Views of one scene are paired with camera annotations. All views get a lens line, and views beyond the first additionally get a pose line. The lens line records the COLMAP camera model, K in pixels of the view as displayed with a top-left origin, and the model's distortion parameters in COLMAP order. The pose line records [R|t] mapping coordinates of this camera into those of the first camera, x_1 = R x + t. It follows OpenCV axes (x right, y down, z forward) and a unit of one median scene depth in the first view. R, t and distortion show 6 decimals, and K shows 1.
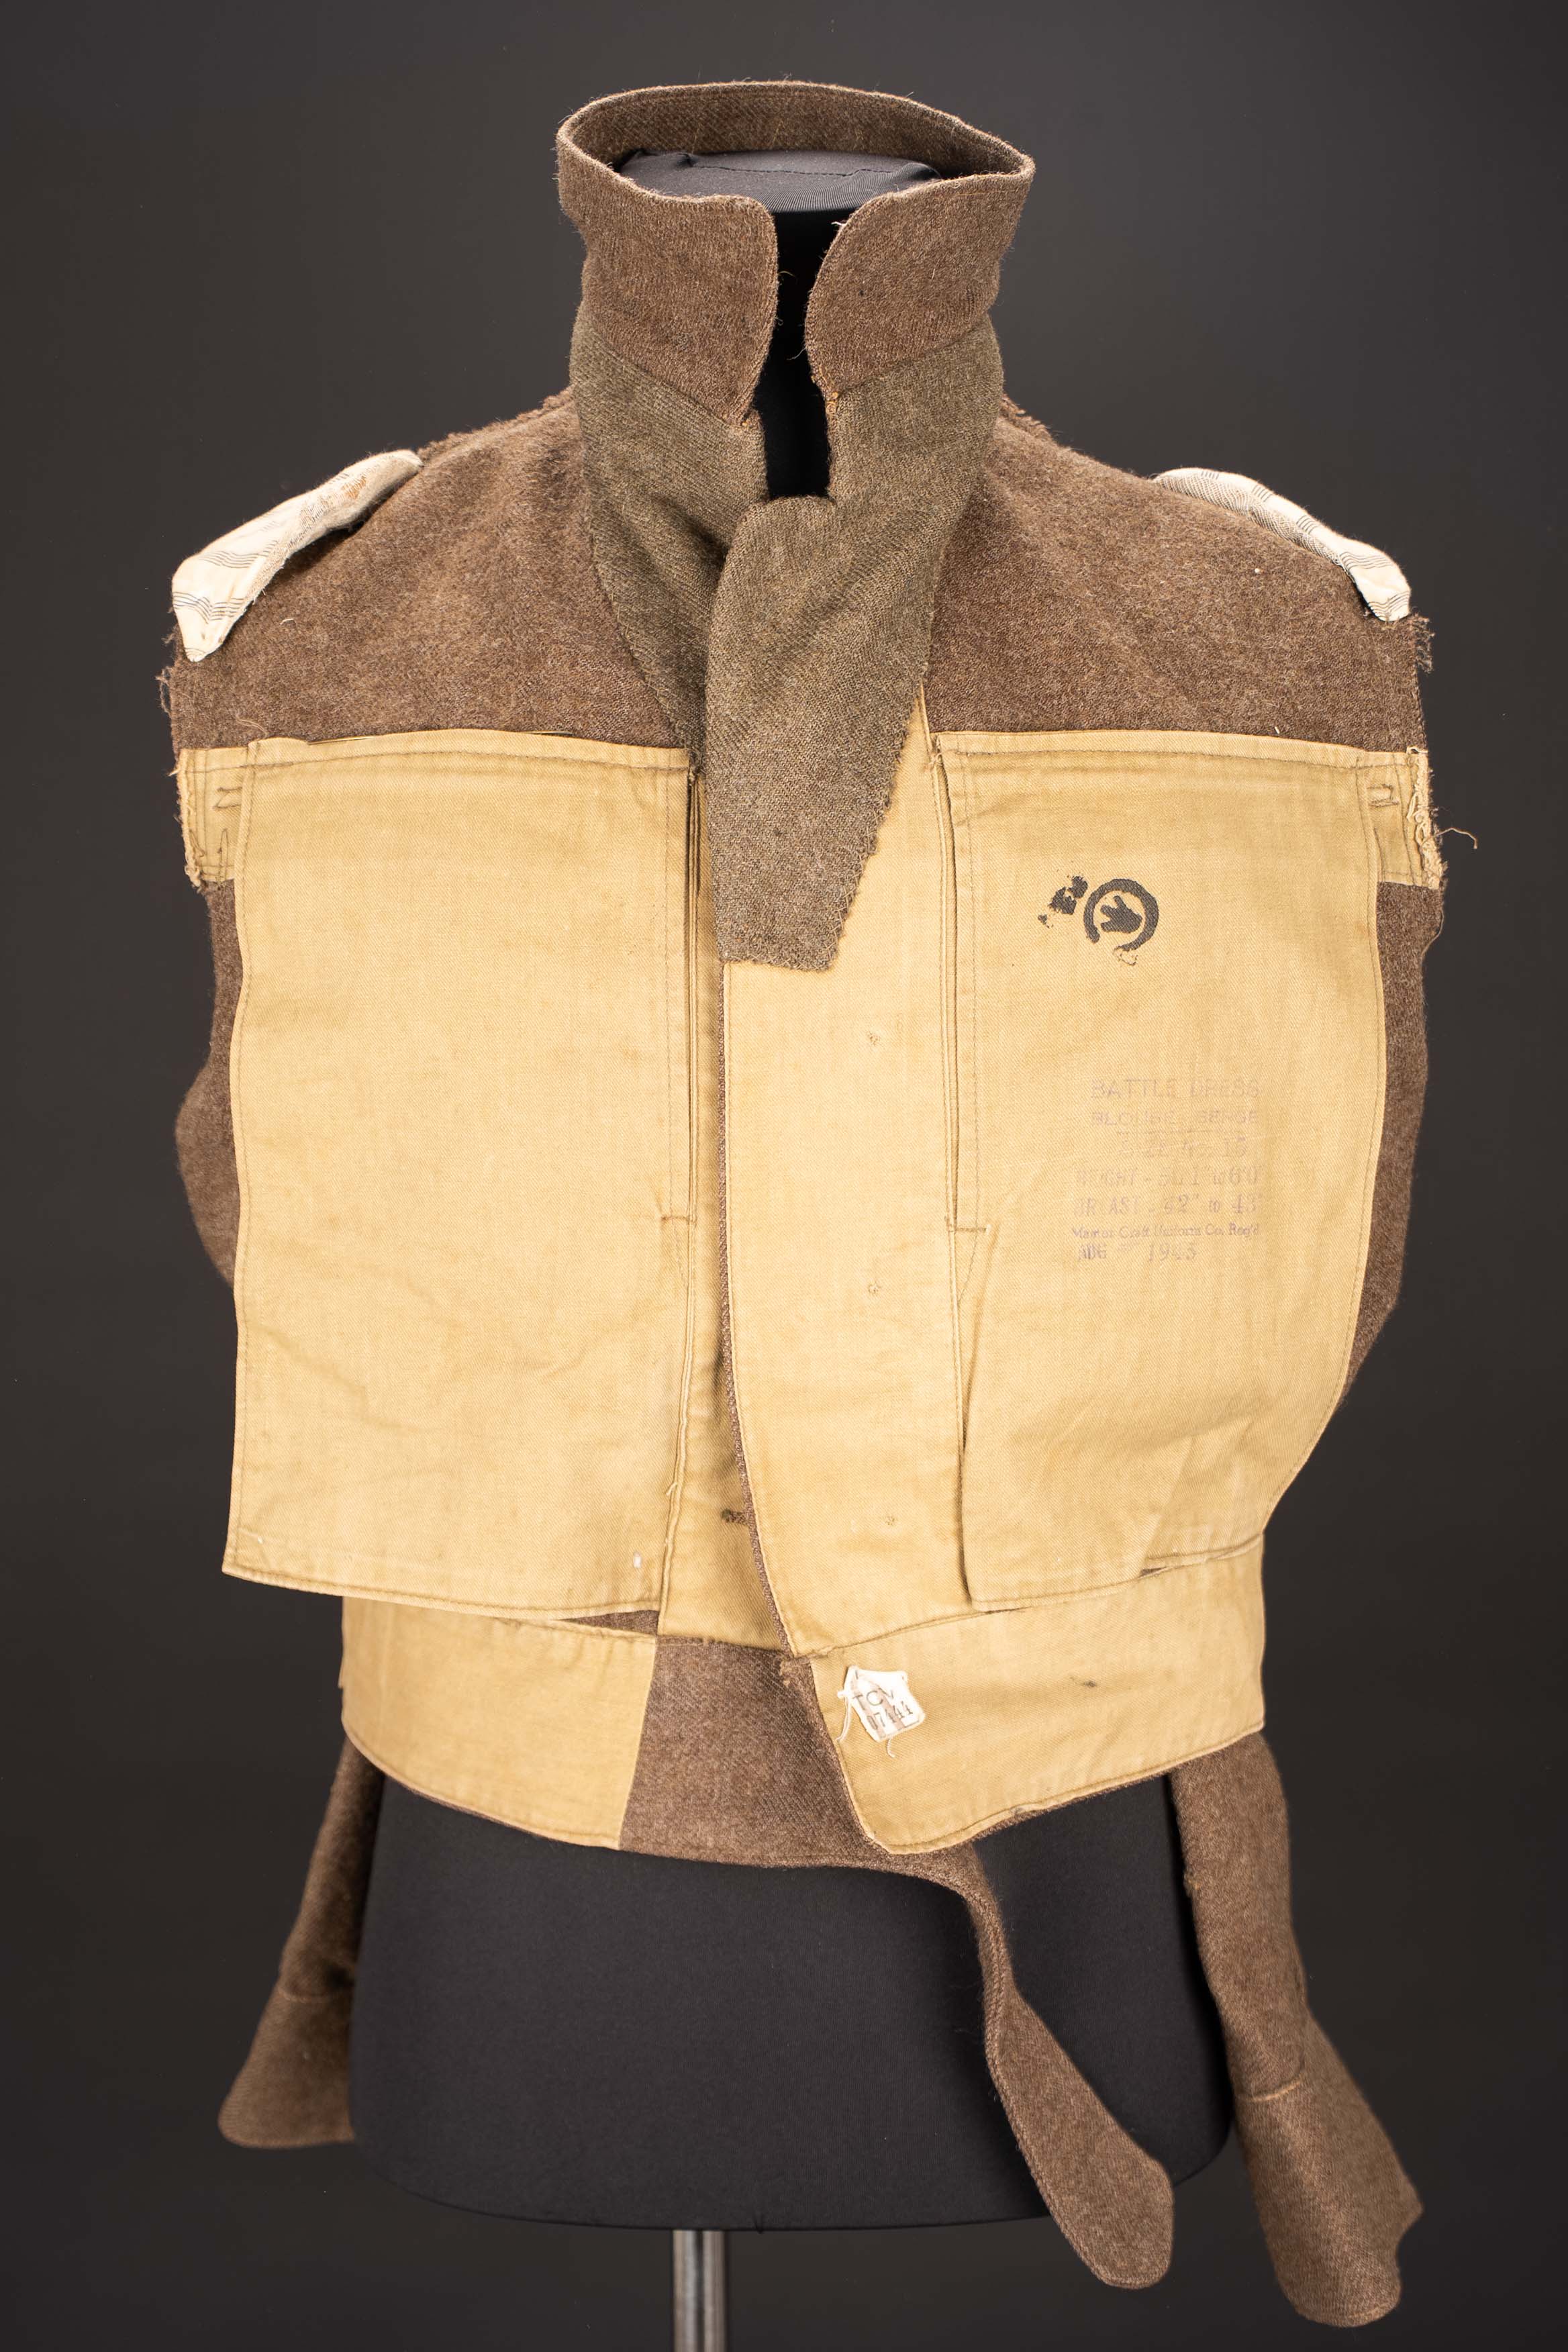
lens RADIAL K [[3165.9, 0, 784.1], [0, 3165.9, 1175.3], [0, 0, 1]] dist [-0.014976, 0.000000]
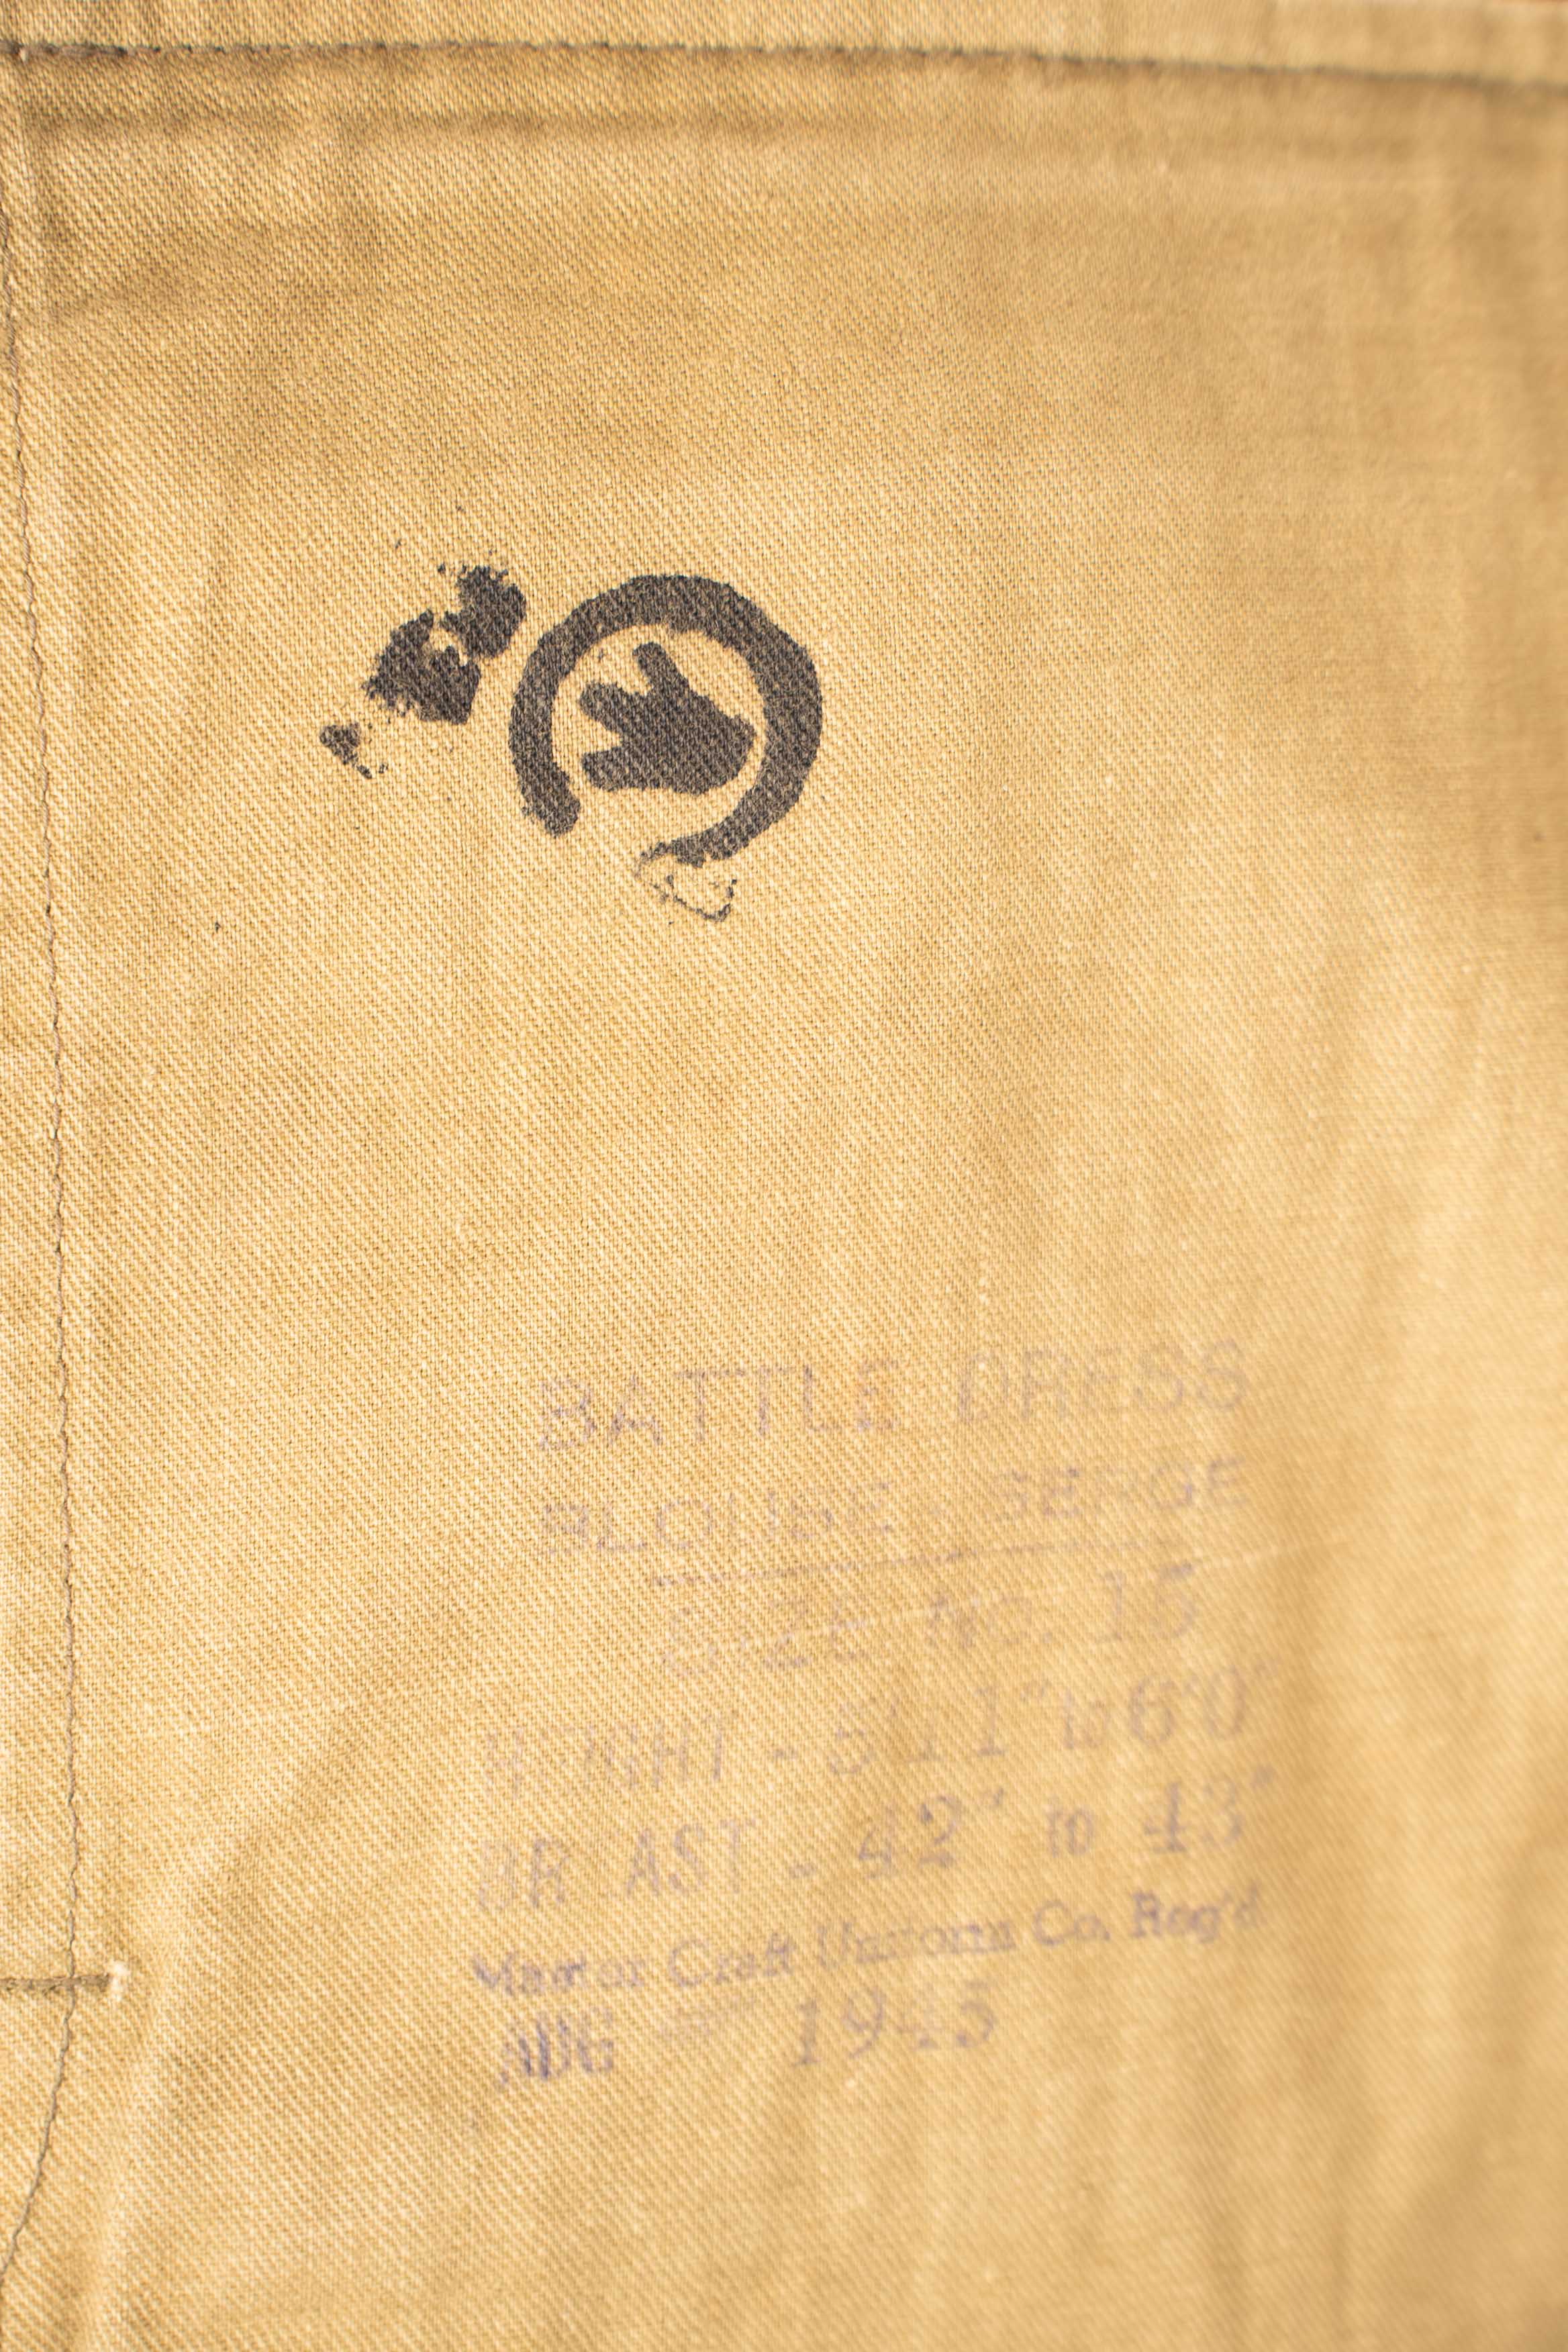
lens RADIAL K [[5016.7, 0, 786.0], [0, 5016.7, 1181.8], [0, 0, 1]] dist [0.575932, 0.000000]
pose [[0.997663, -0.000421, -0.068330, 0.142873], [0.004143, 0.998514, 0.054338, -0.066996], [0.068205, -0.054494, 0.996182, 0.593366]]
